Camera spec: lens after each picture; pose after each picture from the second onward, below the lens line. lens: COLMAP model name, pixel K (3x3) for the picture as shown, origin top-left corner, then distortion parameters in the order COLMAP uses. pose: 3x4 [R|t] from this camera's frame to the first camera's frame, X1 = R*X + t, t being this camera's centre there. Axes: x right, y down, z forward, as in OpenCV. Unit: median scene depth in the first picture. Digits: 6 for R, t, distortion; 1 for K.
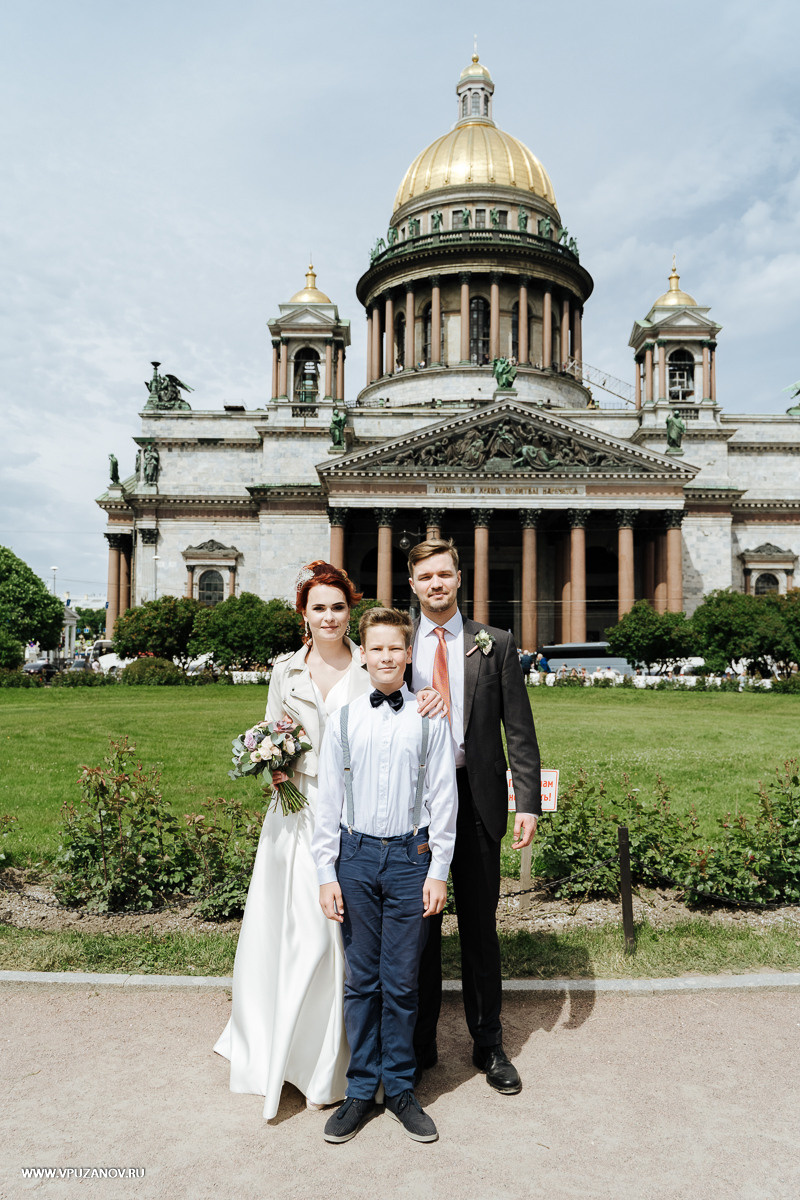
lens RADIAL K [[970.1, 0, 400.0], [0, 970.1, 600.0], [0, 0, 1]] dist [0.010188, -0.004618]
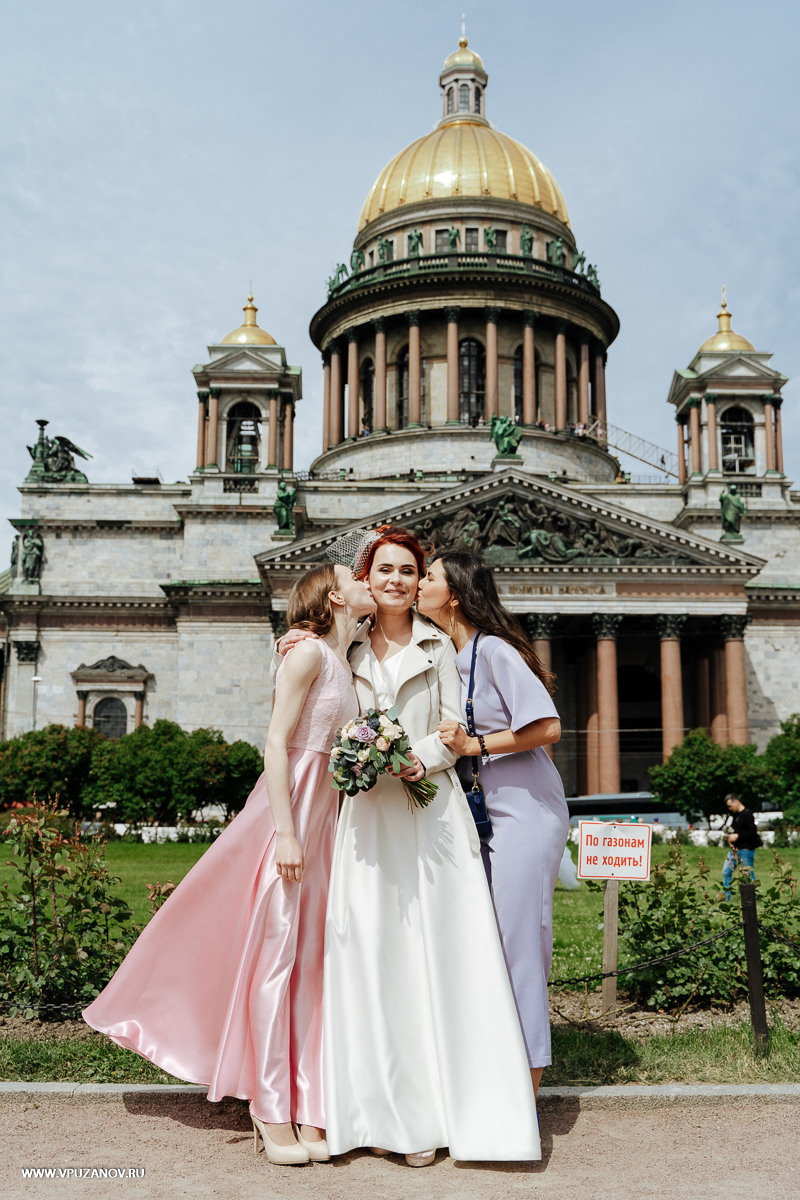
lens RADIAL K [[1311.1, 0, 396.4], [0, 1311.1, 608.5], [0, 0, 1]] dist [-0.001822, 0.001361]
pose [[0.999704, 0.000606, 0.024327, -0.002162], [0.001890, 0.994737, -0.102442, 0.004382], [-0.024261, 0.102457, 0.994441, -0.000381]]
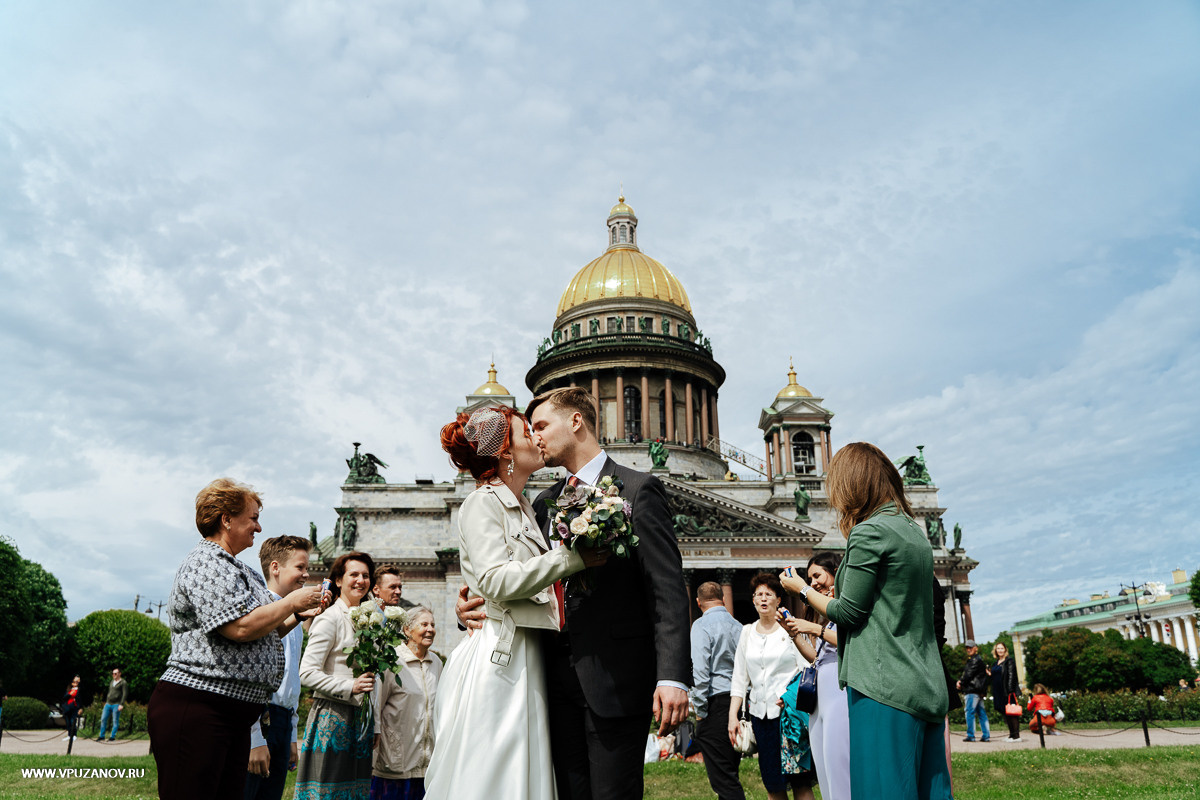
lens RADIAL K [[946.2, 0, 593.7], [0, 946.2, 400.4], [0, 0, 1]] dist [0.006642, -0.009562]
pose [[0.998428, -0.000405, 0.056050, -0.032899], [0.014812, 0.966330, -0.256879, 0.001108], [-0.054059, 0.257306, 0.964817, -0.122786]]
